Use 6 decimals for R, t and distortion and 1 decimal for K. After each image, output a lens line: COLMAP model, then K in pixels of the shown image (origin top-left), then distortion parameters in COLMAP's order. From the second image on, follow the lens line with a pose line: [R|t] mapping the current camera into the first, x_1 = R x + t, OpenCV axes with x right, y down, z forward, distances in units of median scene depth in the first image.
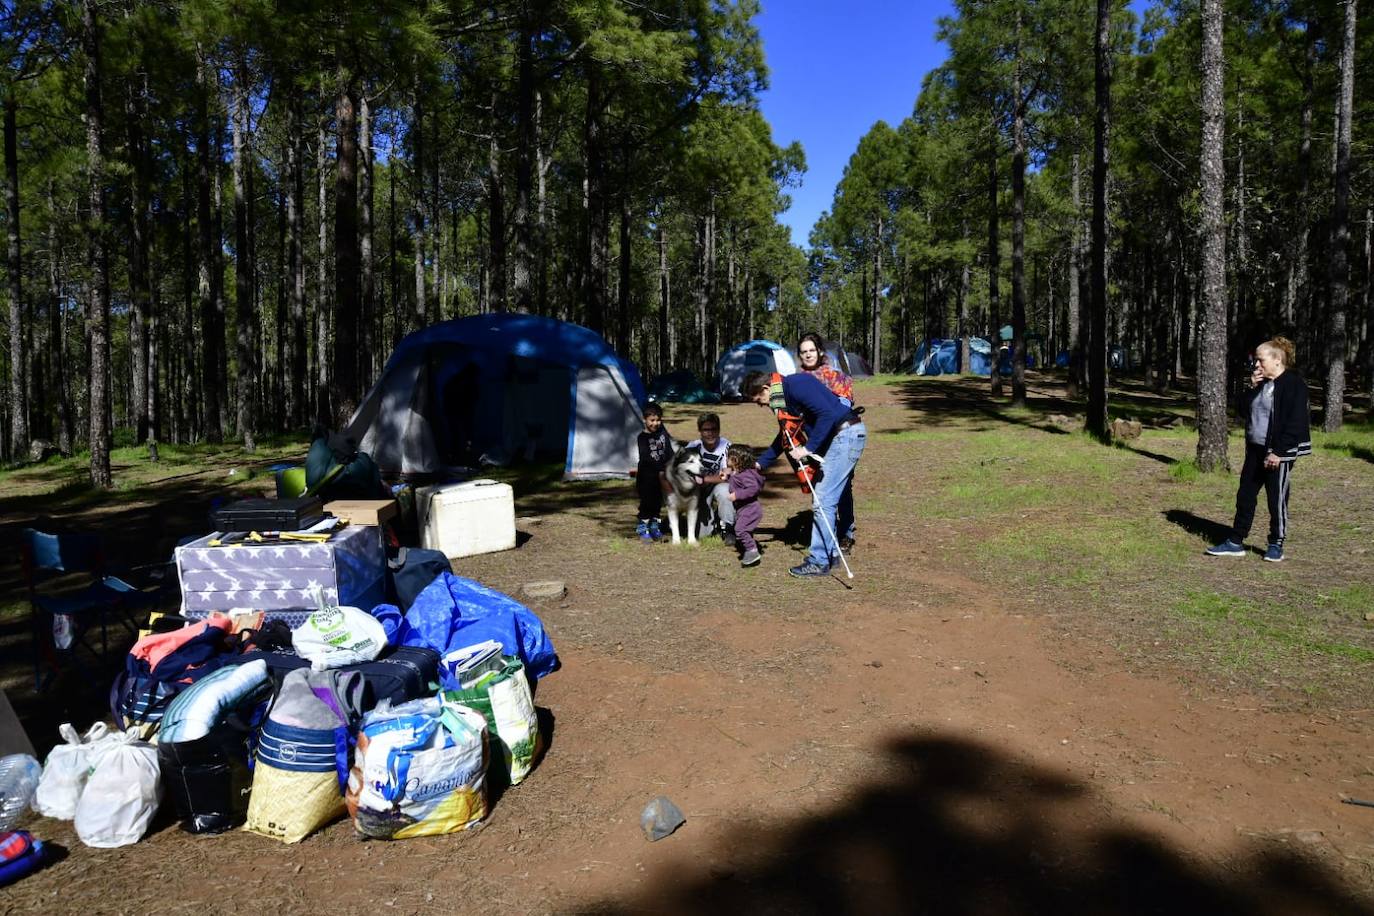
lens RADIAL K [[1027.9, 0, 652.3], [0, 1027.9, 454.8], [0, 0, 1]] dist [-0.092616, 0.090455]
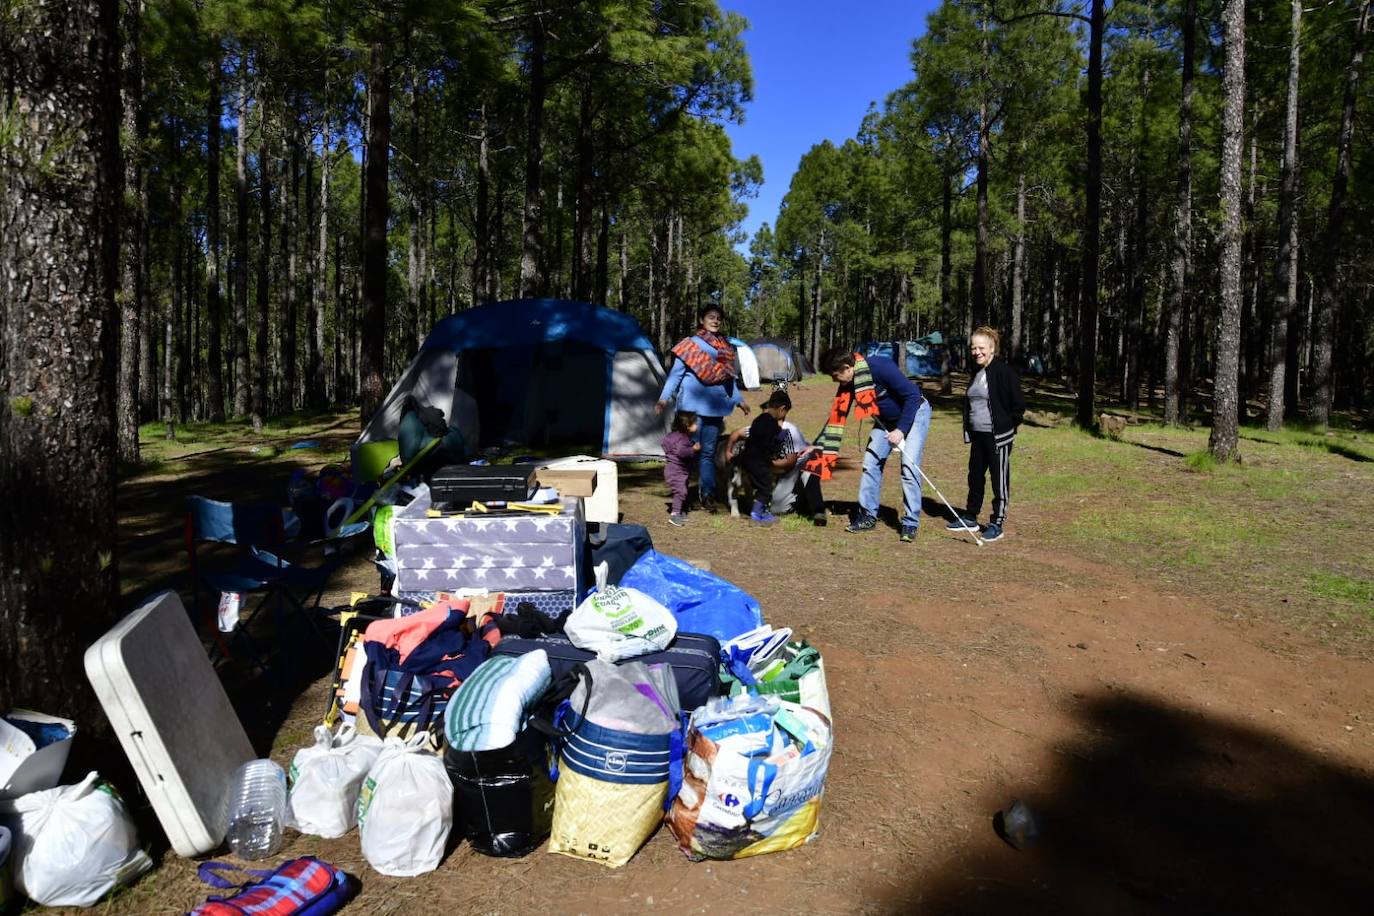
lens RADIAL K [[959.0, 0, 681.2], [0, 959.0, 459.3], [0, 0, 1]] dist [-0.132269, 0.084536]
pose [[0.997232, 0.016601, 0.072475, -0.286539], [-0.017755, 0.999725, 0.015307, 0.024341], [-0.072200, -0.016552, 0.997253, 0.171857]]
